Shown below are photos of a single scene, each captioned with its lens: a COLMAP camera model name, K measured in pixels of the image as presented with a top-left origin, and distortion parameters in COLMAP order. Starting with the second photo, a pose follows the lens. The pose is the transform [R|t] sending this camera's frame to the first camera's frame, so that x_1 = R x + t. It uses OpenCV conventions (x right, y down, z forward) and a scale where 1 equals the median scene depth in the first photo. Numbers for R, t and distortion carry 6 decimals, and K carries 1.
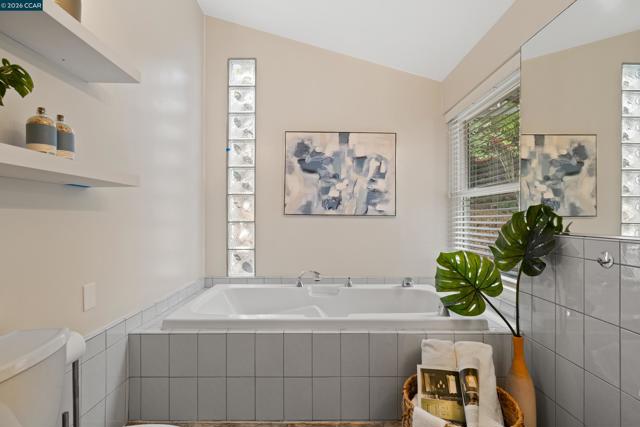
lens RADIAL K [[299.7, 0, 320.1], [0, 299.7, 215.2], [0, 0, 1]] dist [-0.002241, 0.001048]
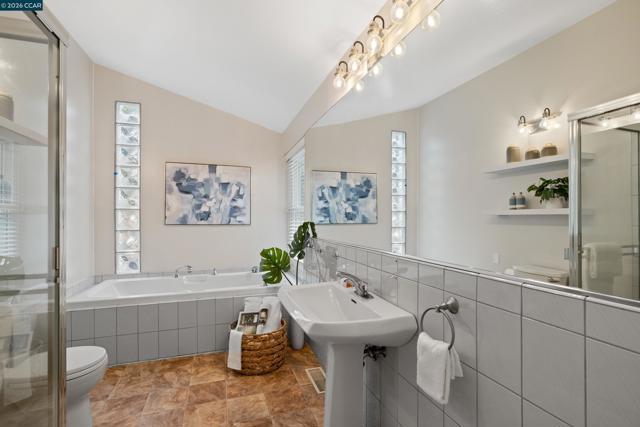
lens RADIAL K [[299.7, 0, 320.4], [0, 299.7, 216.0], [0, 0, 1]] dist [-0.002241, 0.001048]
pose [[0.953228, -0.003476, 0.302231, 0.136120], [0.001557, 0.999977, 0.006590, -0.048053], [-0.302247, -0.005811, 0.953212, -0.475513]]
